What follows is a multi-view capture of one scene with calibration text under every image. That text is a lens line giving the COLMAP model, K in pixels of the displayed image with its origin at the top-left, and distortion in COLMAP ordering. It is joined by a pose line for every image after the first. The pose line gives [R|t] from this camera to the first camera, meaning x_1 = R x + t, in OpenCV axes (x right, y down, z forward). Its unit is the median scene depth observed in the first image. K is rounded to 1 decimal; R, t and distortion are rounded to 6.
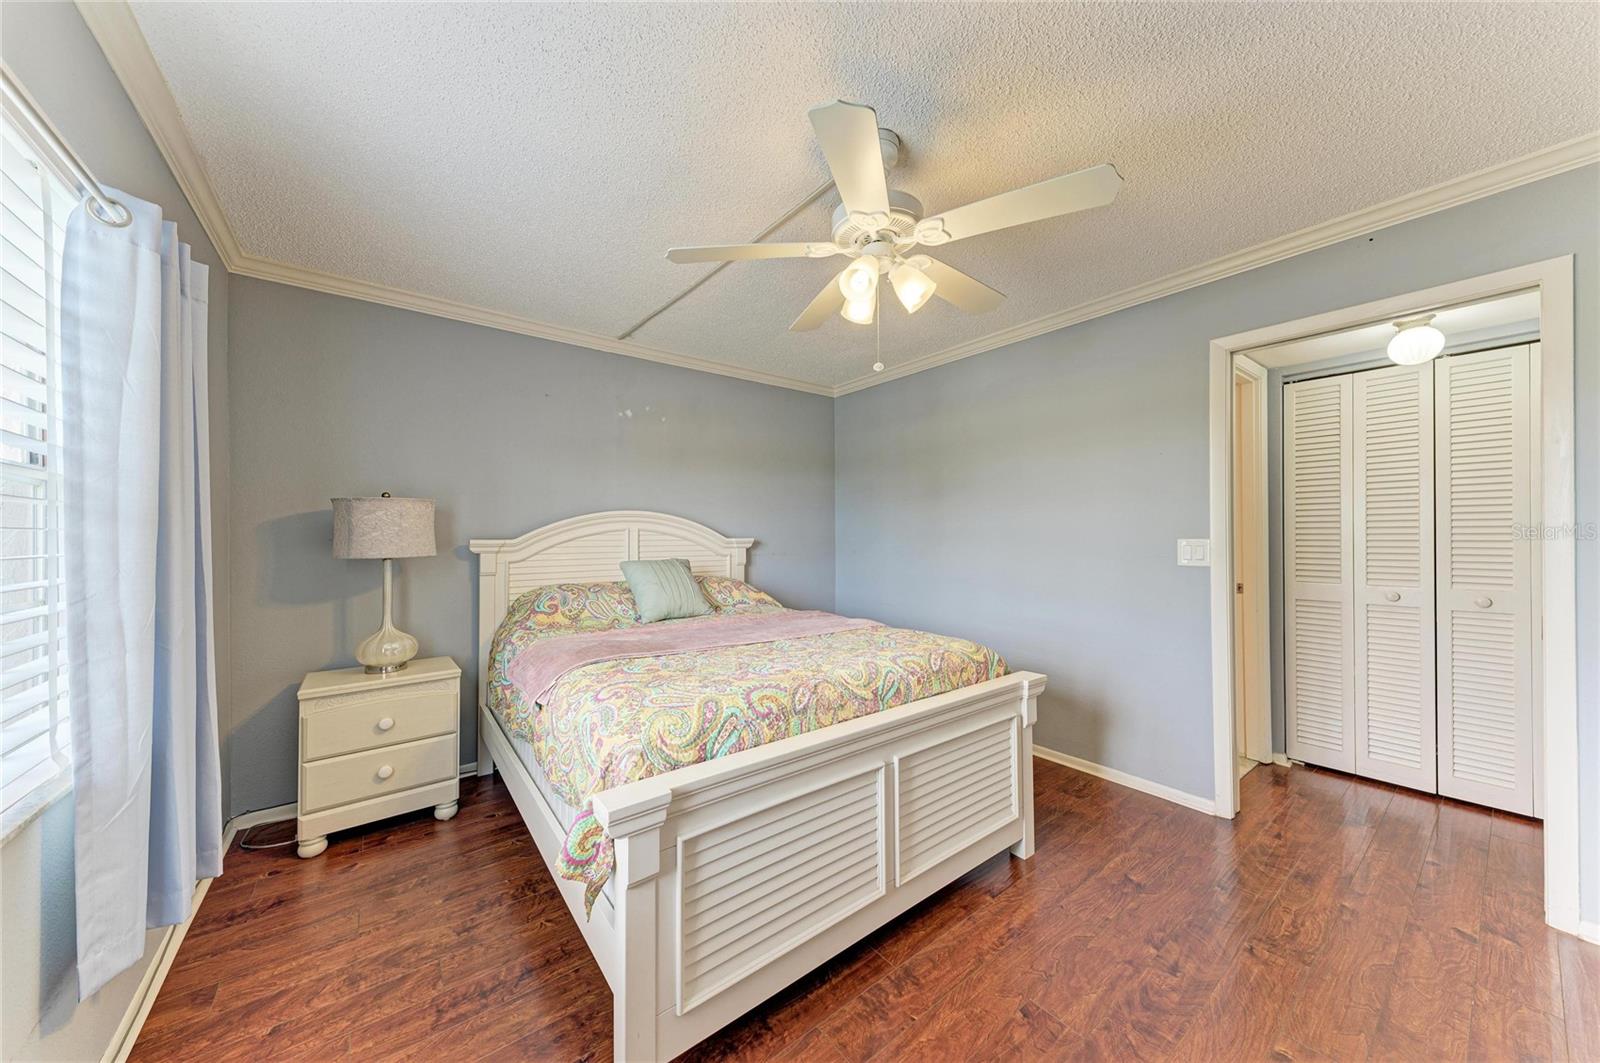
lens RADIAL K [[540.0, 0, 802.8], [0, 540.0, 528.5], [0, 0, 1]] dist [0.006017, -0.001177]
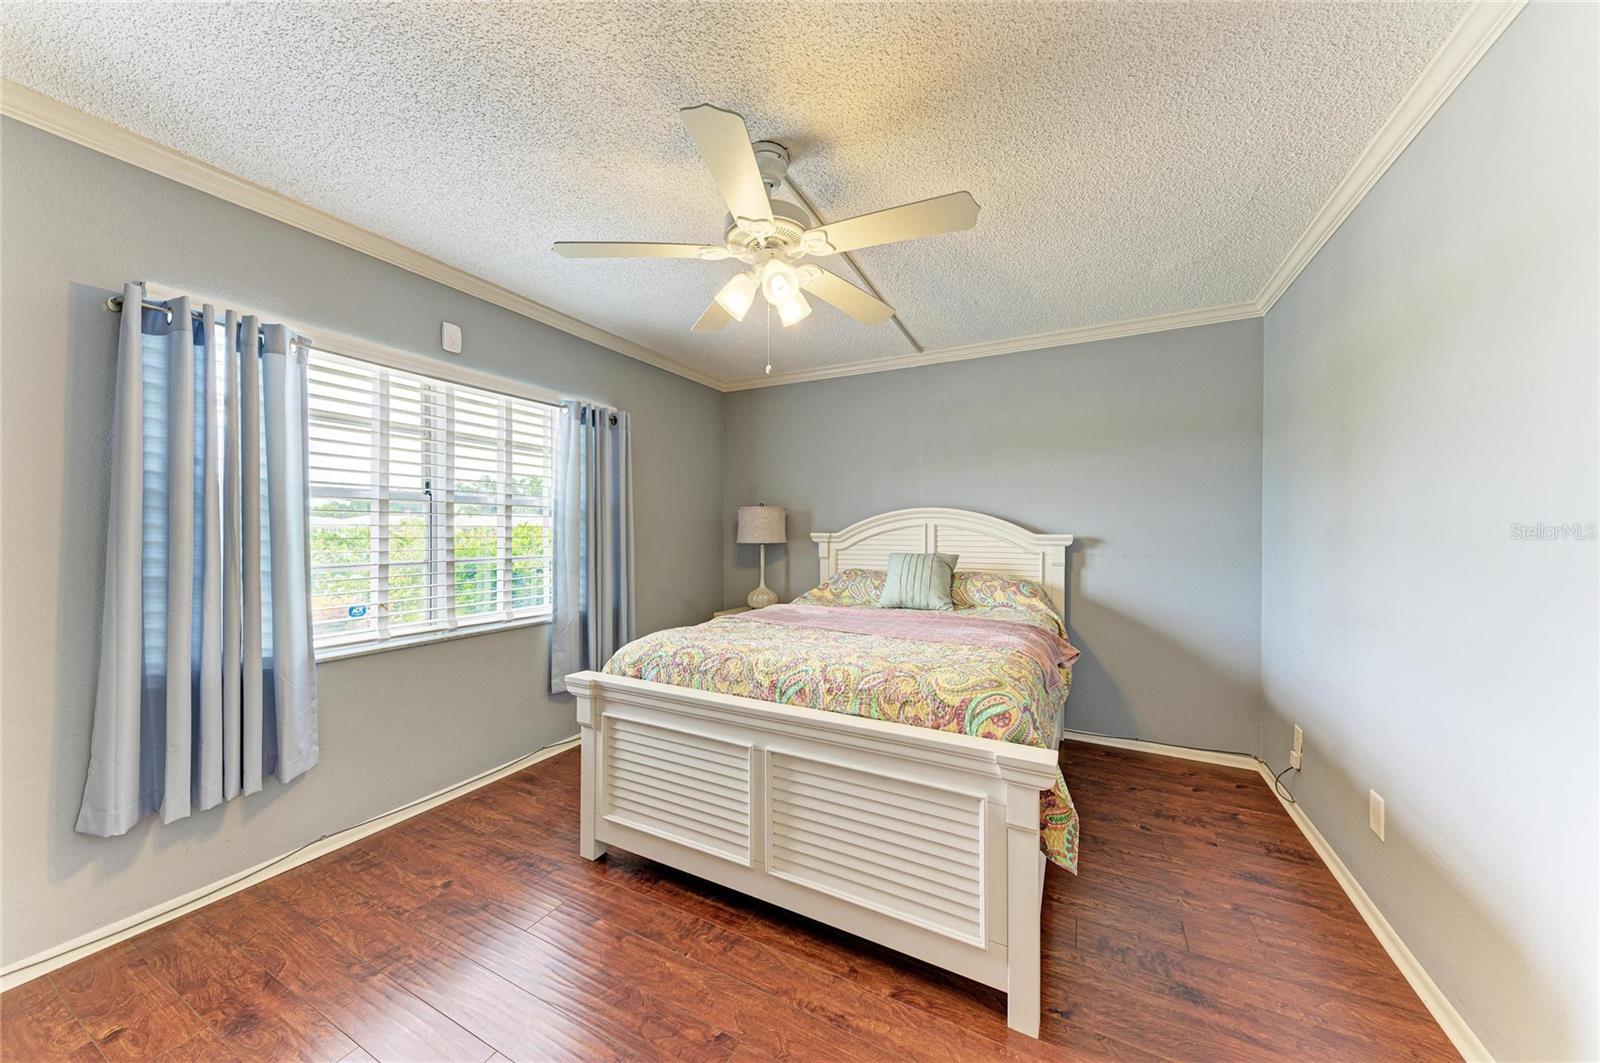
lens RADIAL K [[540.0, 0, 802.0], [0, 540.0, 526.3], [0, 0, 1]] dist [0.006017, -0.001177]
pose [[0.425979, -0.000430, -0.904733, 1.017992], [0.007727, 0.999965, 0.003162, -0.001546], [0.904700, -0.008338, 0.425967, 0.561237]]
